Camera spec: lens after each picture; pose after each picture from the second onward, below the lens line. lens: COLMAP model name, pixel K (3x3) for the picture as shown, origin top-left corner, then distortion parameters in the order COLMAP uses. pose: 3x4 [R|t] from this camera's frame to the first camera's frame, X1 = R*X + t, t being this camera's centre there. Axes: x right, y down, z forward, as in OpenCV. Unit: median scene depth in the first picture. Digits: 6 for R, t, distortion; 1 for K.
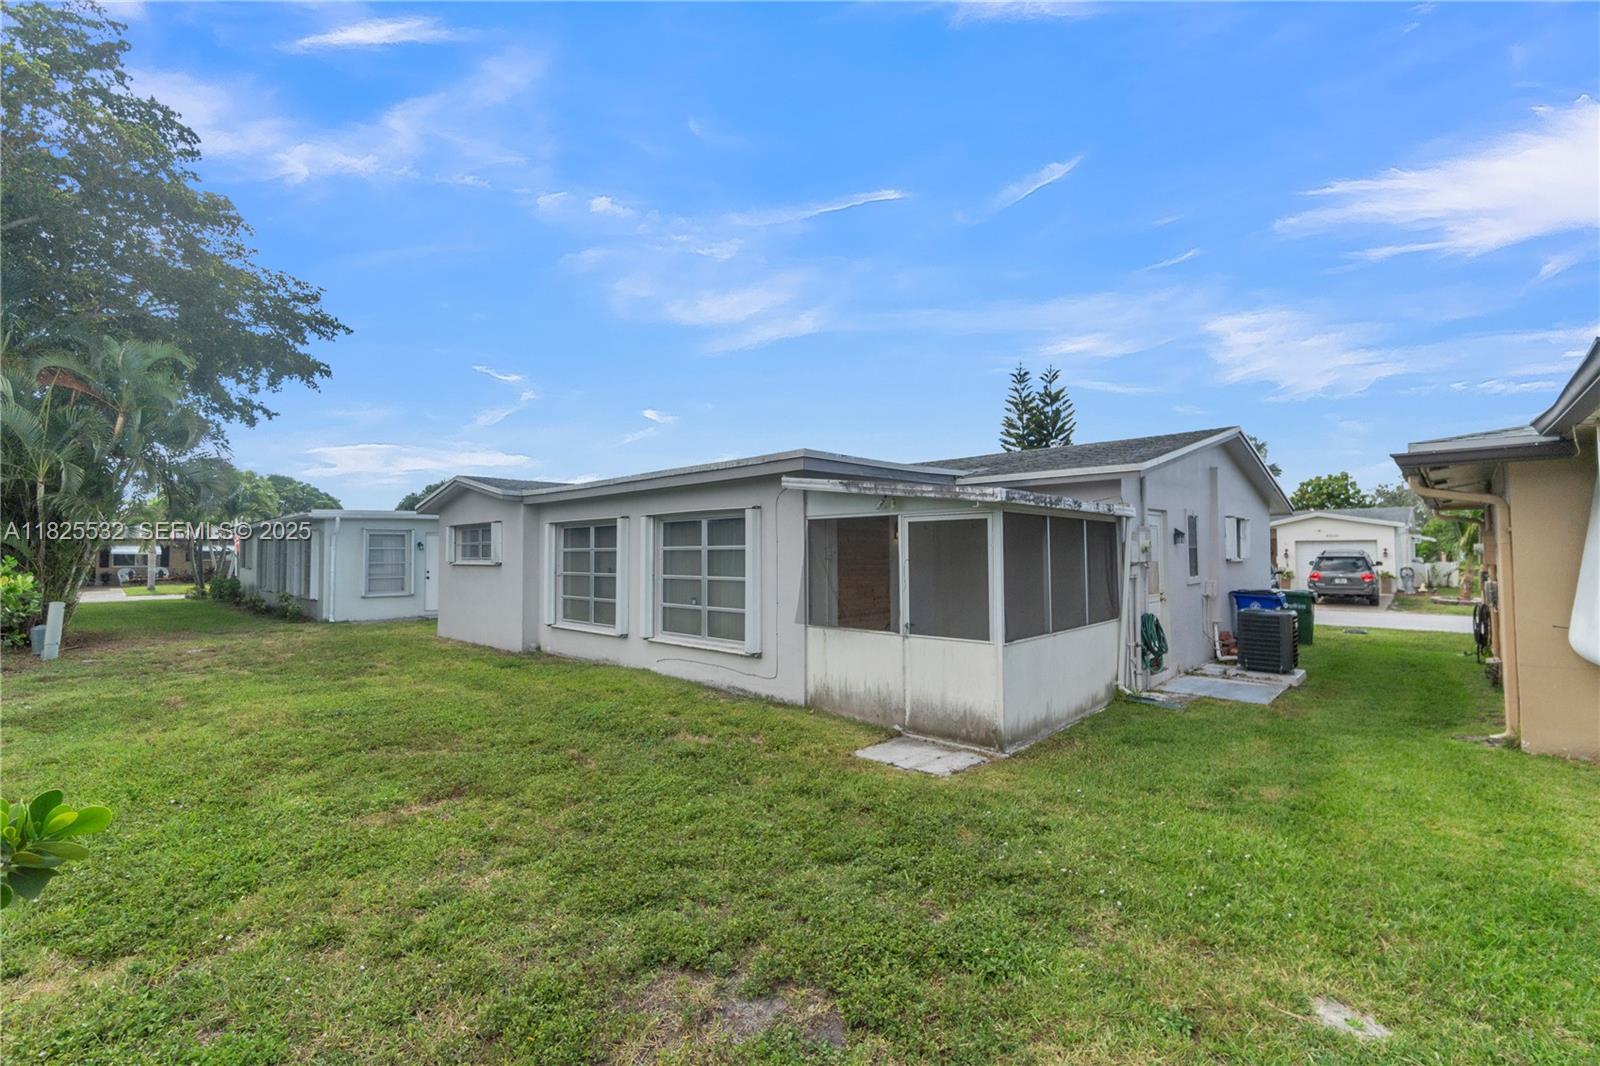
lens RADIAL K [[693.5, 0, 780.2], [0, 693.5, 527.1], [0, 0, 1]] dist [0.000118, -0.000004]
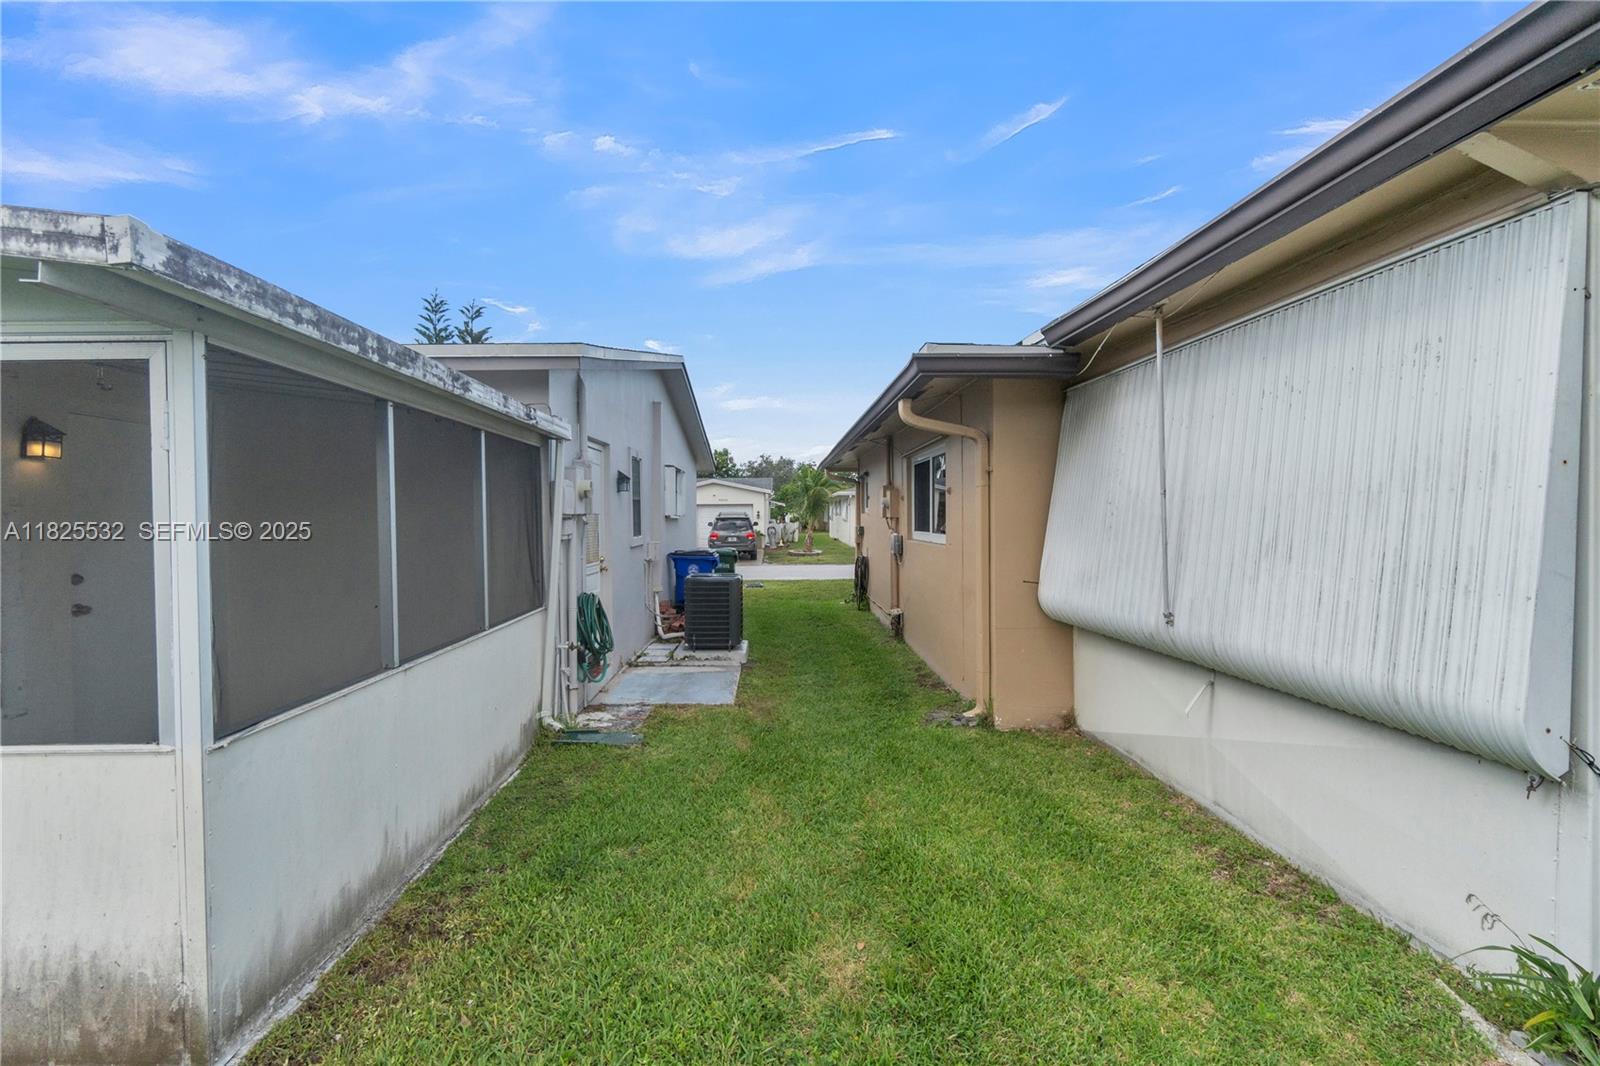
lens RADIAL K [[693.5, 0, 780.2], [0, 693.5, 527.1], [0, 0, 1]] dist [0.000118, -0.000004]
pose [[0.711386, -0.013881, 0.702664, 0.180116], [-0.019697, 0.999018, 0.039677, 0.029304], [-0.702525, -0.042066, 0.710415, 0.365969]]
